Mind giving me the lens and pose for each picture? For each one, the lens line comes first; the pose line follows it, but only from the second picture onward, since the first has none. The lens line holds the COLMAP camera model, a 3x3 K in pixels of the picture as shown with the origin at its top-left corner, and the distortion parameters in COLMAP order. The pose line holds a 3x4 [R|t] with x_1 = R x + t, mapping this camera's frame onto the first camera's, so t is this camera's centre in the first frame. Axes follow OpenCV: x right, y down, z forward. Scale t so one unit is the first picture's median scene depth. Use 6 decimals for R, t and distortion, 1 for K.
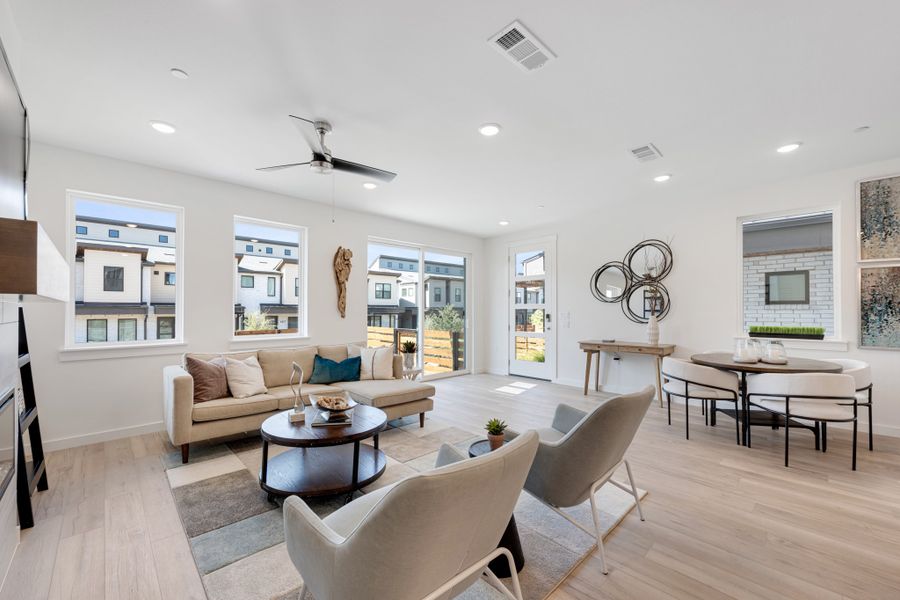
lens RADIAL K [[361.7, 0, 450.3], [0, 361.7, 306.2], [0, 0, 1]] dist [-0.001544, -0.000039]
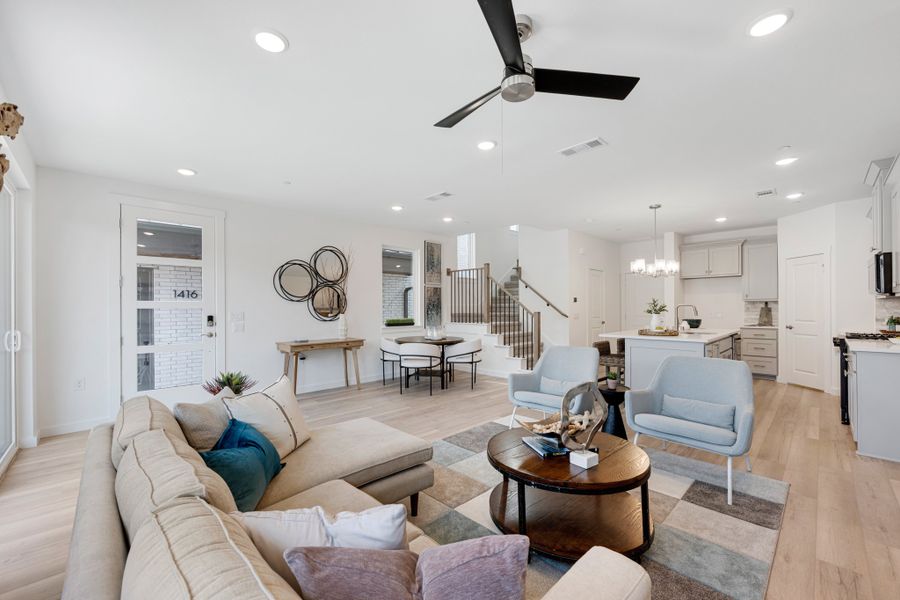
lens RADIAL K [[361.7, 0, 449.2], [0, 361.7, 306.5], [0, 0, 1]] dist [-0.001544, -0.000039]
pose [[0.002735, 0.004605, 0.999986, -0.735065], [-0.003837, 0.999982, -0.004594, 0.007946], [-0.999989, -0.003825, 0.002752, 0.815918]]
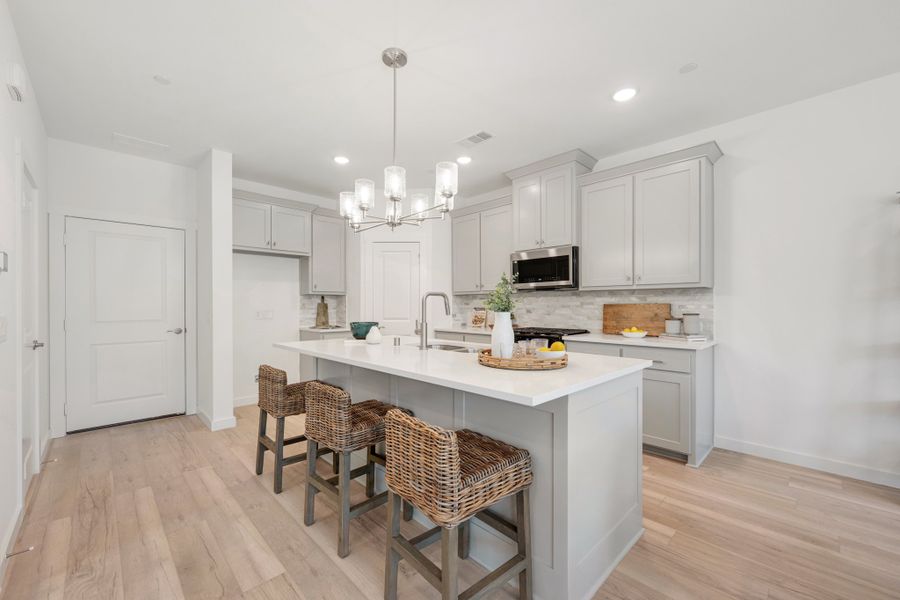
lens RADIAL K [[361.7, 0, 444.5], [0, 361.7, 305.7], [0, 0, 1]] dist [-0.001544, -0.000039]
pose [[-0.999962, 0.002055, 0.008509, 0.503640], [0.001983, 0.999962, -0.008500, 0.019832], [-0.008526, -0.008483, -0.999928, 0.622671]]
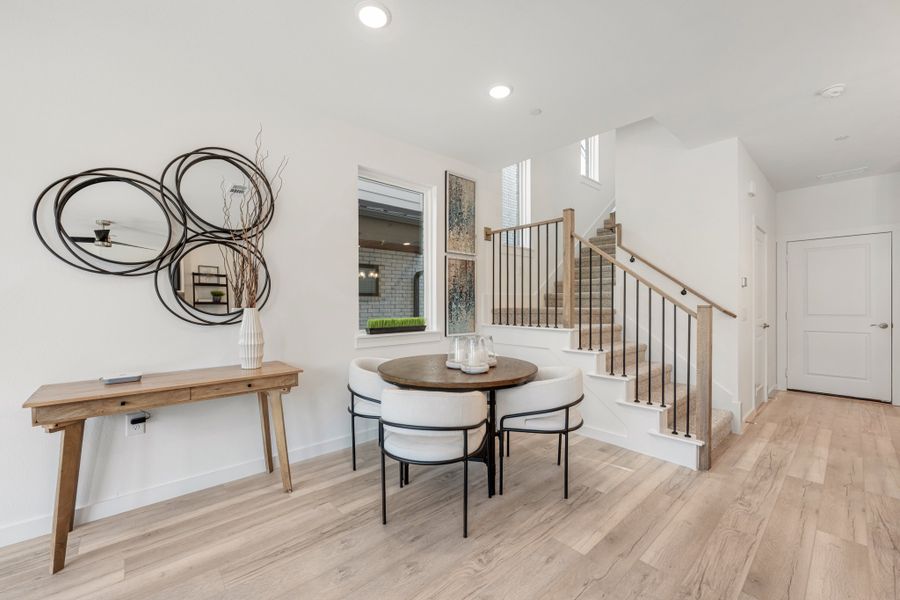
lens RADIAL K [[361.7, 0, 452.9], [0, 361.7, 305.2], [0, 0, 1]] dist [-0.001544, -0.000039]
pose [[0.038992, -0.002841, 0.999235, 0.111977], [-0.006871, 0.999972, 0.003111, 0.023678], [-0.999216, -0.006987, 0.038971, 0.884903]]
